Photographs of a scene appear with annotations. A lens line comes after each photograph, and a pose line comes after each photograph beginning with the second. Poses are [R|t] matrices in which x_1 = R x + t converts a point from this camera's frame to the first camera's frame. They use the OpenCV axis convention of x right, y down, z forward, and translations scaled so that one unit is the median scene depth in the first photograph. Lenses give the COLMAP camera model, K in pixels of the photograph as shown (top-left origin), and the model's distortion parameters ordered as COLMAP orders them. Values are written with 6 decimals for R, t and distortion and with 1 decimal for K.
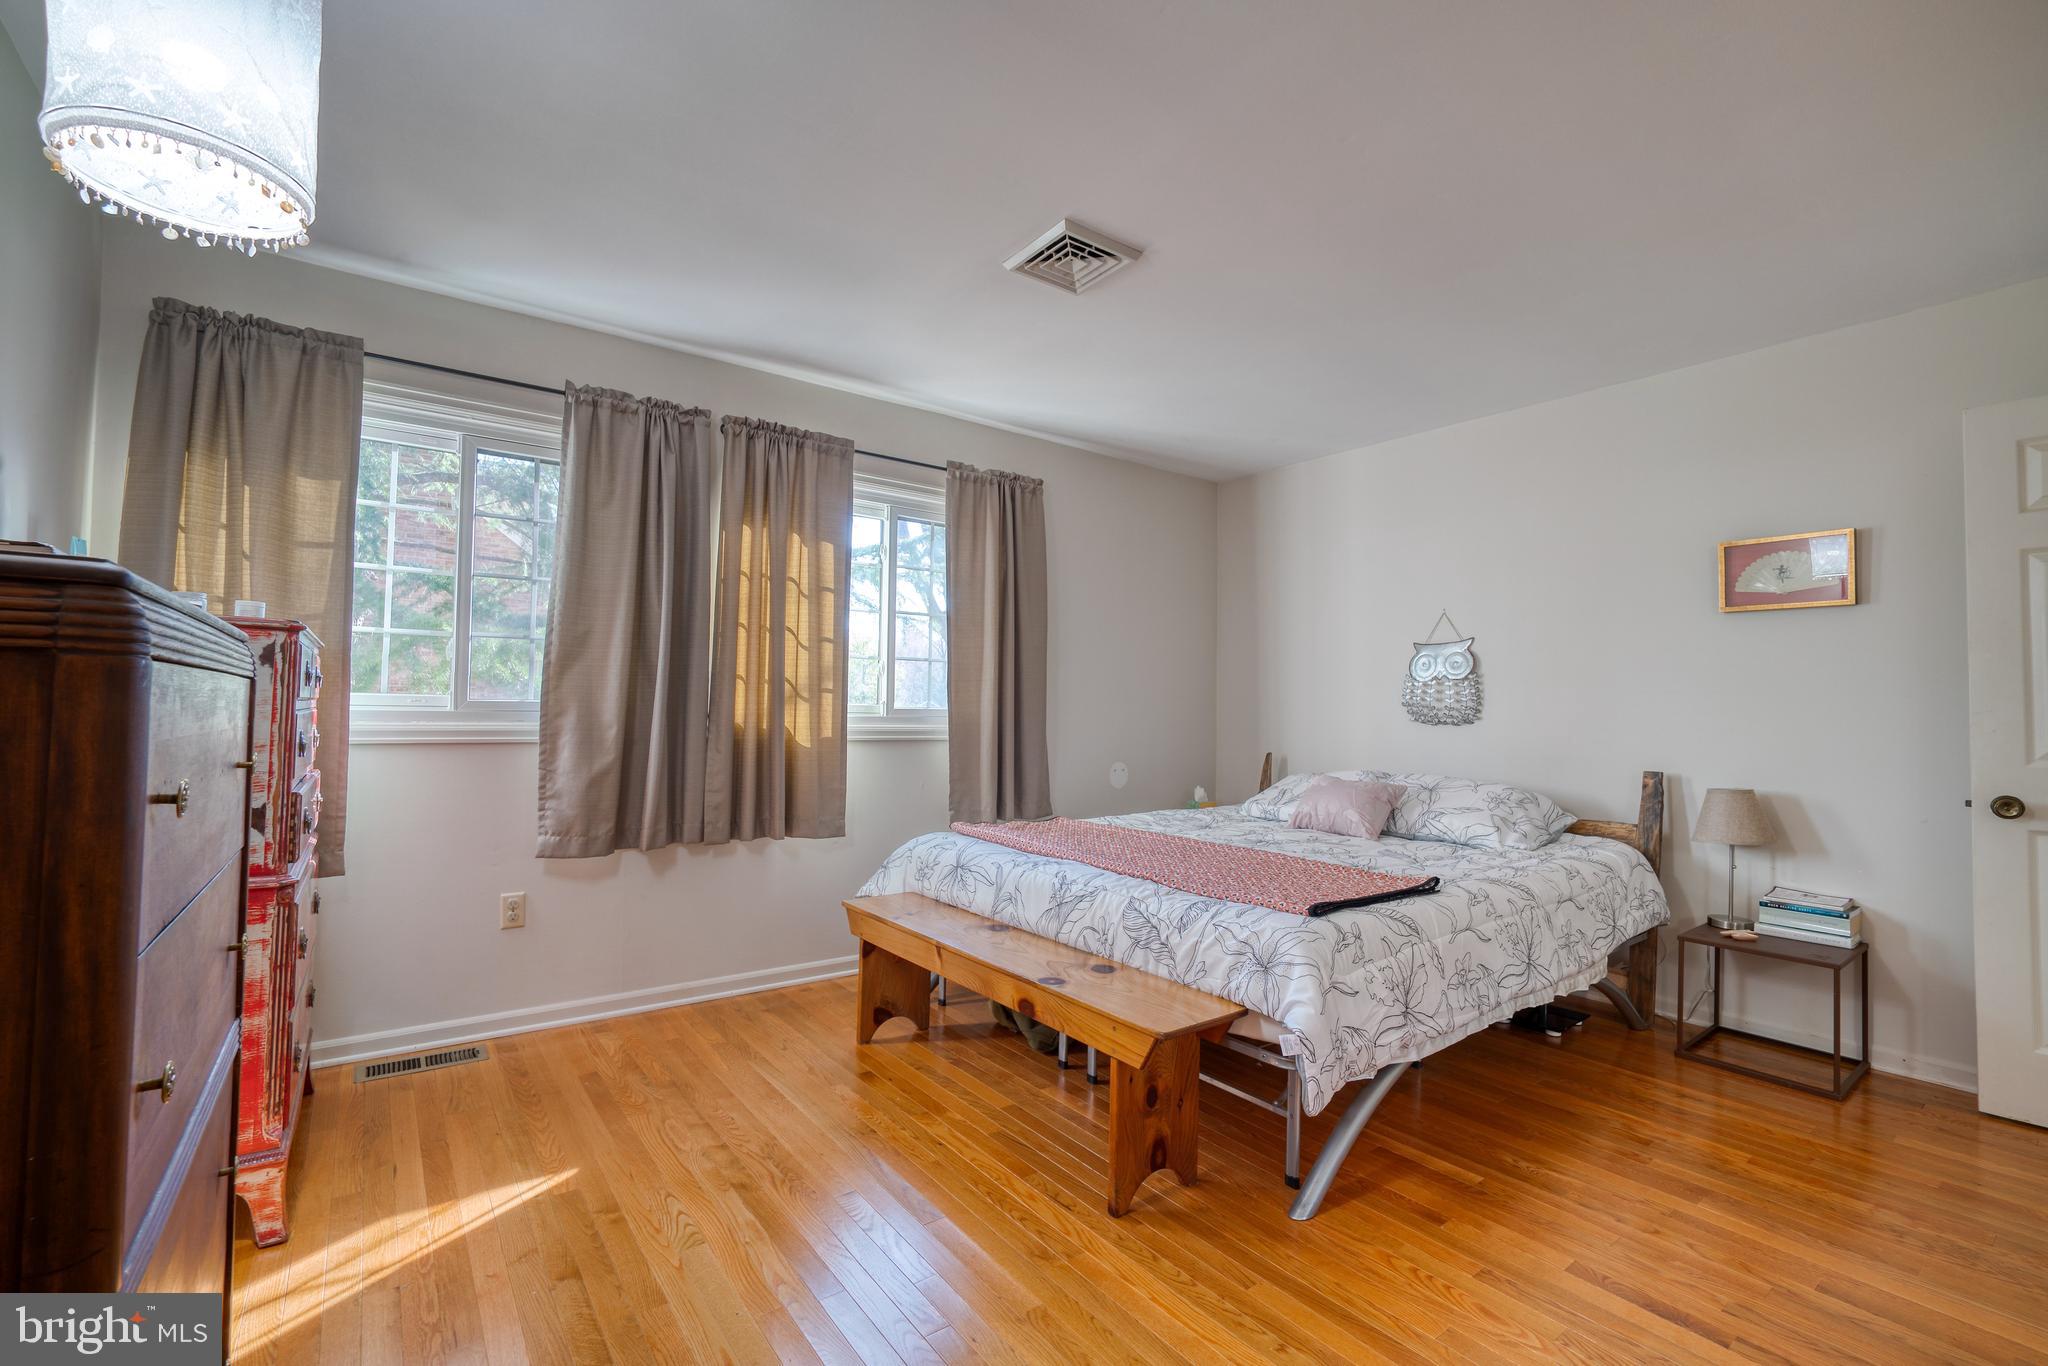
lens RADIAL K [[874.3, 0, 1024.0], [0, 874.3, 683.0], [0, 0, 1]] dist [-0.027626, 0.008524]
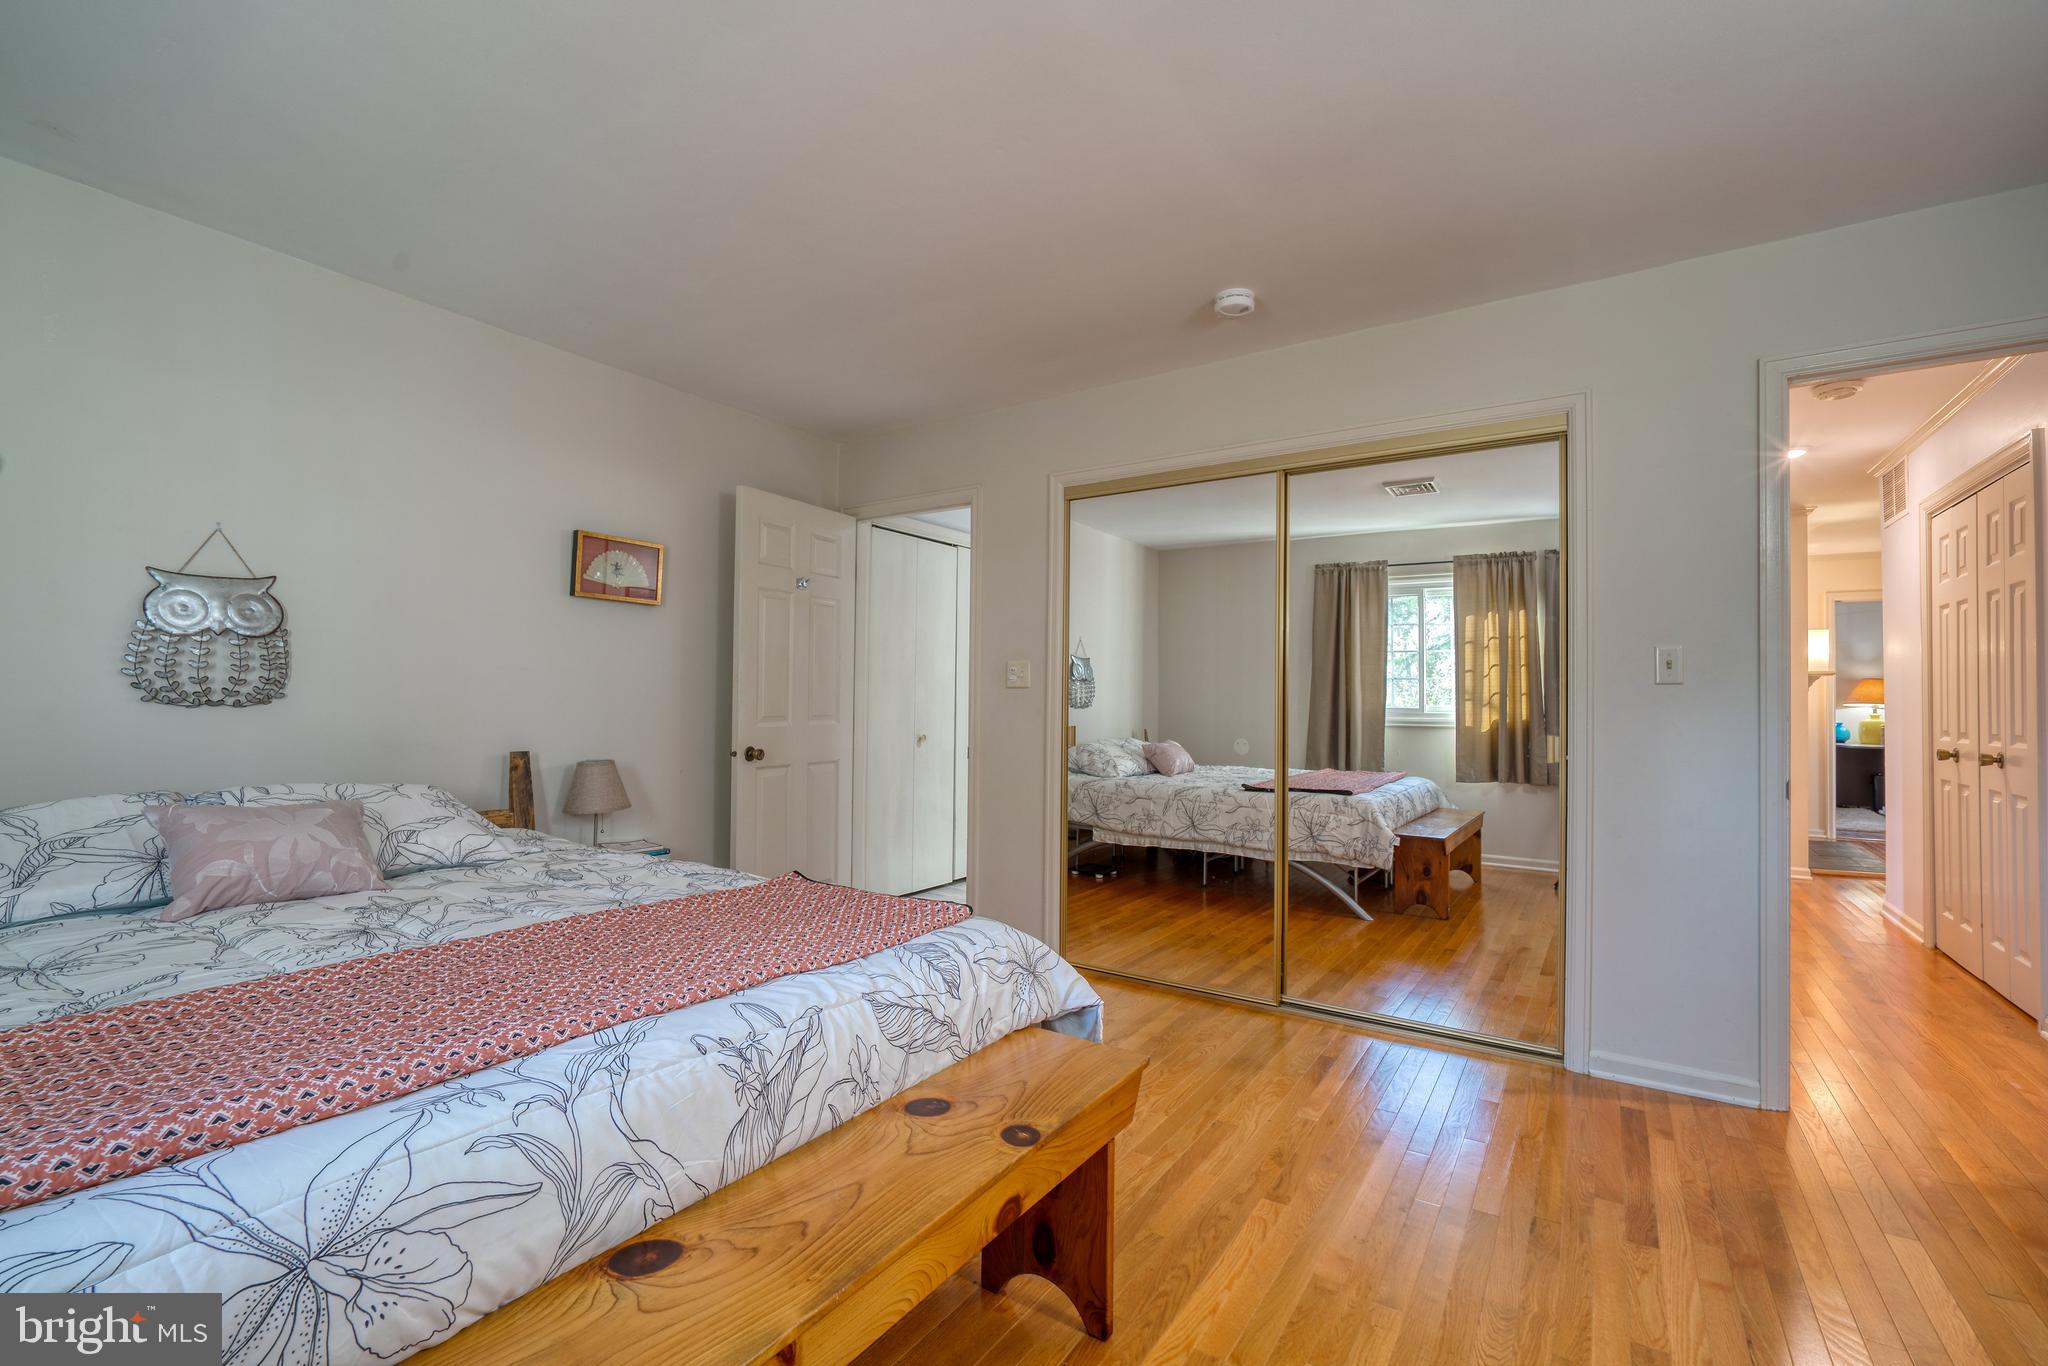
lens RADIAL K [[874.3, 0, 1024.0], [0, 874.3, 683.0], [0, 0, 1]] dist [-0.027626, 0.008524]
pose [[-0.328473, 0.007881, 0.944481, -0.393464], [-0.045344, 0.998681, -0.024103, 0.027165], [-0.943424, -0.050744, -0.327682, 0.871246]]
